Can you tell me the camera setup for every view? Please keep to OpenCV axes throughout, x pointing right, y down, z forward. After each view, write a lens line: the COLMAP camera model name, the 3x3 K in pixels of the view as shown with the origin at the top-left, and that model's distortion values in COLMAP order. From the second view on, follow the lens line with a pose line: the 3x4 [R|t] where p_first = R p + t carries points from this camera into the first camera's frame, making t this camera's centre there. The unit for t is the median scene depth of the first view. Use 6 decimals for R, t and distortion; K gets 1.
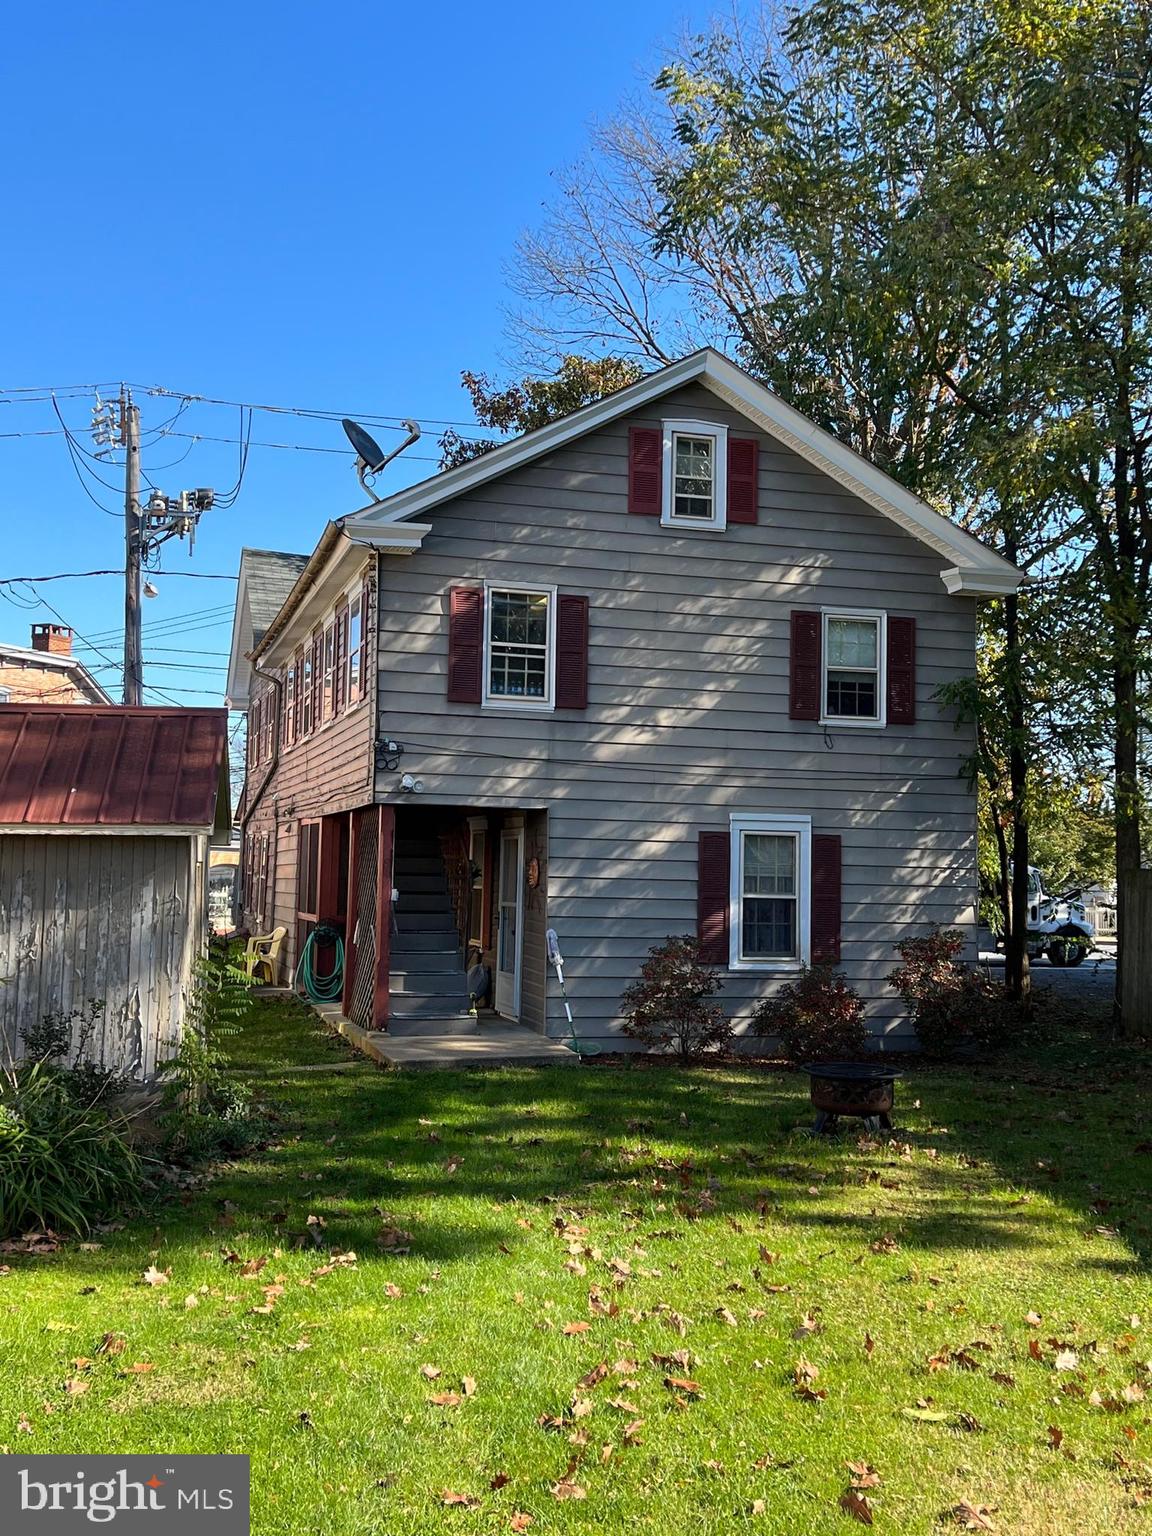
lens RADIAL K [[1361.8, 0, 576.0], [0, 1361.8, 768.0], [0, 0, 1]] dist [0.094123, -0.001315]
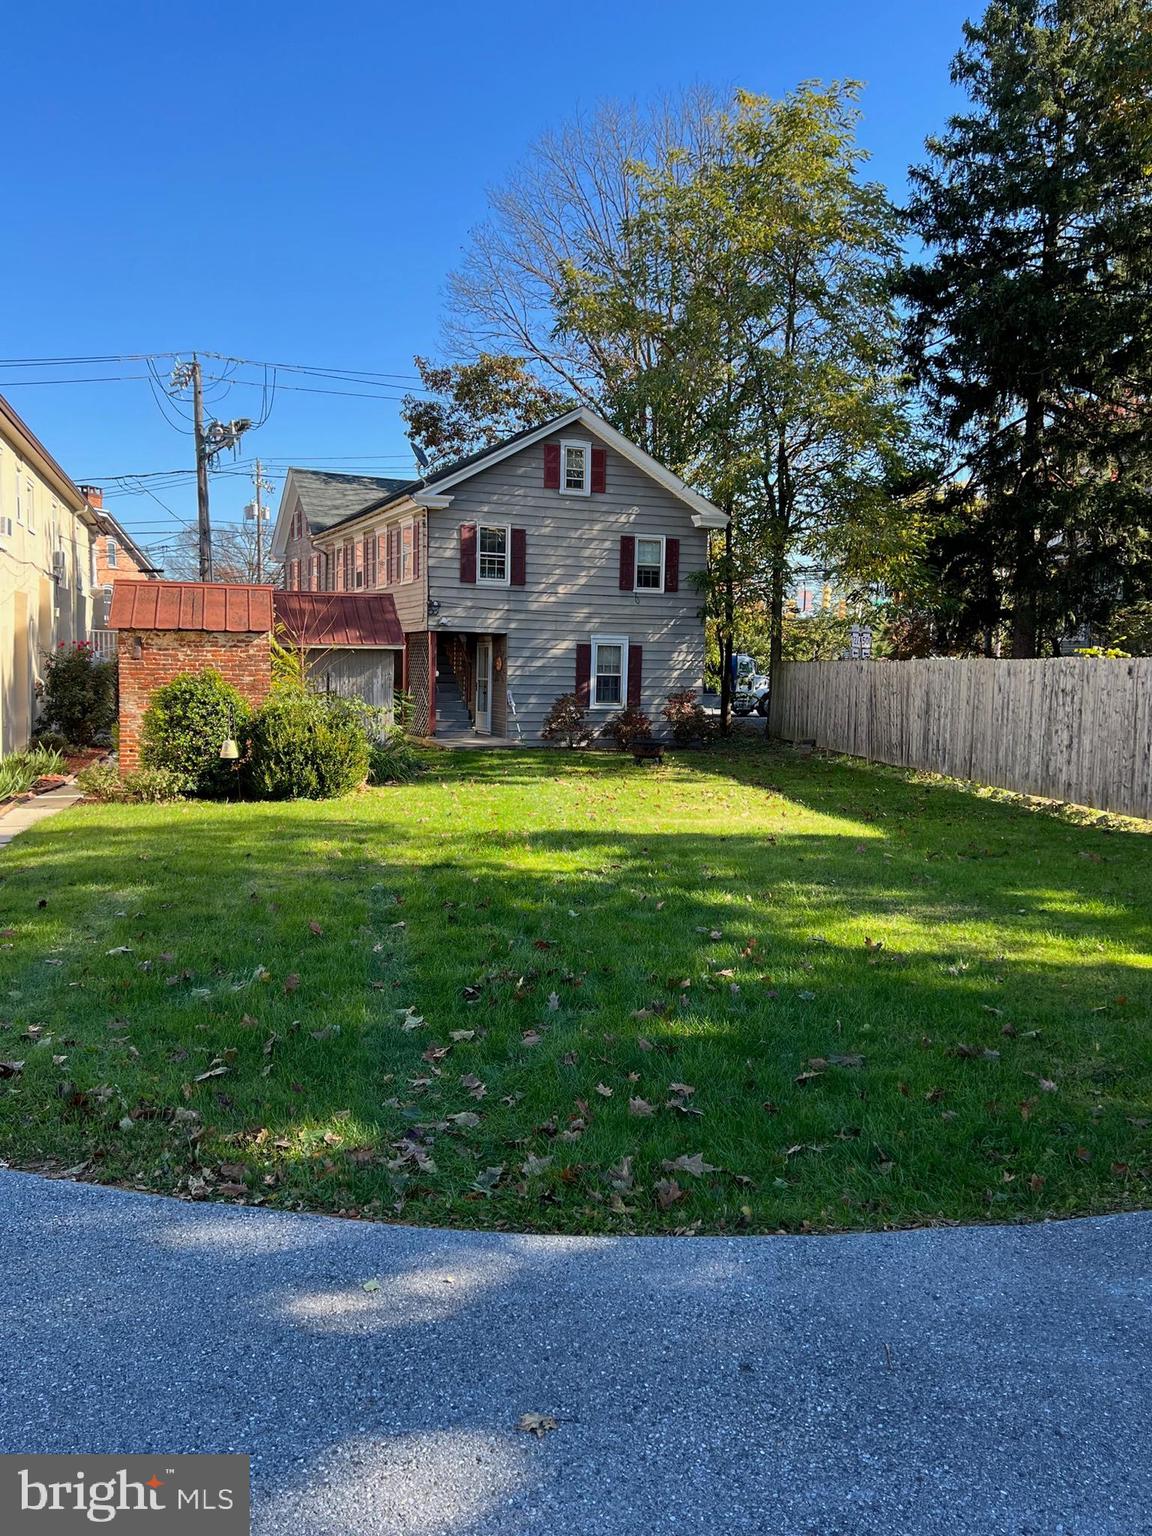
lens RADIAL K [[1243.7, 0, 576.0], [0, 1243.7, 768.0], [0, 0, 1]] dist [0.004893, -0.000172]
pose [[0.986763, -0.013670, 0.161595, -0.219253], [-0.013208, 0.986356, 0.164095, -0.077770], [-0.161633, -0.164057, 0.973119, -0.880108]]
